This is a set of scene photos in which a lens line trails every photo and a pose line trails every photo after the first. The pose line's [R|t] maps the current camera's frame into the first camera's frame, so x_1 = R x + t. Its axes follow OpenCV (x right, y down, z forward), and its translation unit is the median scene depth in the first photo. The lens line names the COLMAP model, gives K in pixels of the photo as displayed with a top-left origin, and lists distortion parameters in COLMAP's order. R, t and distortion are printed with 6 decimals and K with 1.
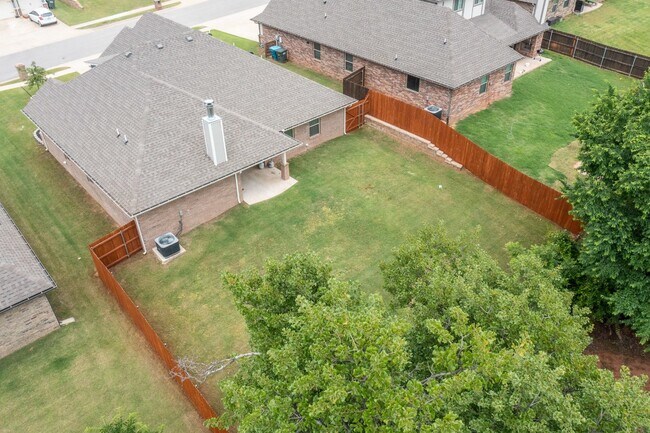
lens RADIAL K [[517.8, 0, 325.0], [0, 517.8, 216.5], [0, 0, 1]] dist [-0.014340, 0.004744]
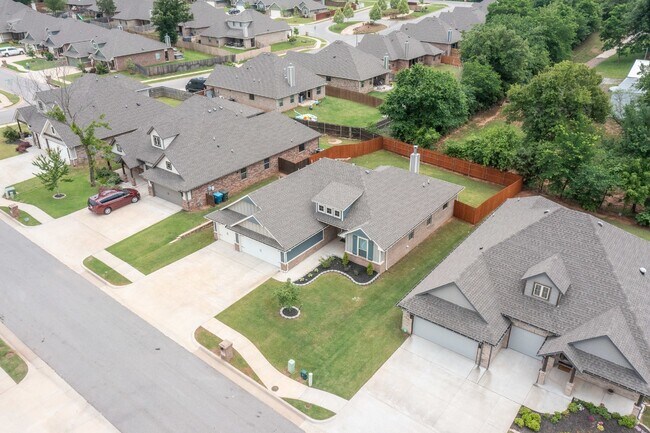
lens RADIAL K [[517.8, 0, 325.0], [0, 517.8, 216.5], [0, 0, 1]] dist [-0.014340, 0.004744]
pose [[-0.172417, -0.442254, 0.880161, -1.891134], [0.589044, 0.669879, 0.451983, -1.062875], [-0.789493, 0.596383, 0.145009, 1.005157]]
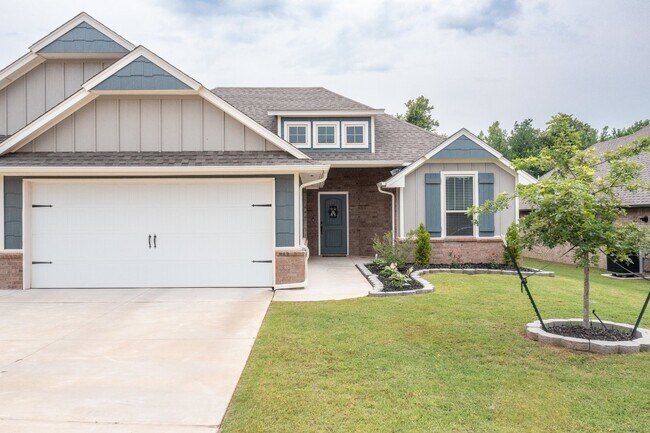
lens RADIAL K [[517.8, 0, 325.0], [0, 517.8, 216.5], [0, 0, 1]] dist [-0.014340, 0.004744]
pose [[-0.752354, 0.009212, 0.658694, -0.852580], [0.396549, 0.804778, 0.441680, -0.524907], [-0.526034, 0.593504, -0.609131, 1.596712]]
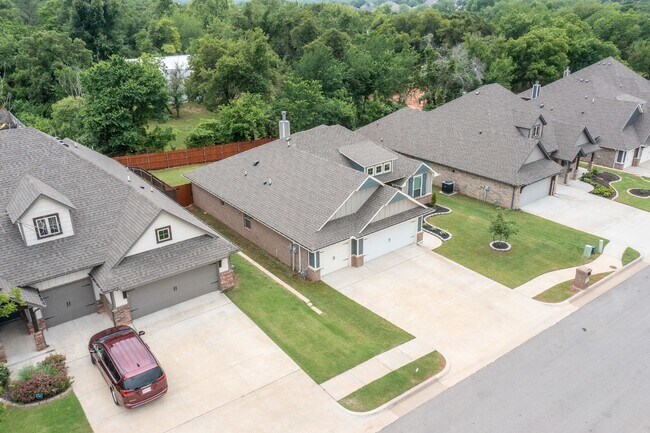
lens RADIAL K [[517.8, 0, 325.0], [0, 517.8, 216.5], [0, 0, 1]] dist [-0.014340, 0.004744]
pose [[-0.996958, -0.013498, 0.076769, -0.461004], [0.058896, 0.514702, 0.855344, -1.466420], [-0.051058, 0.857263, -0.512341, 2.027169]]
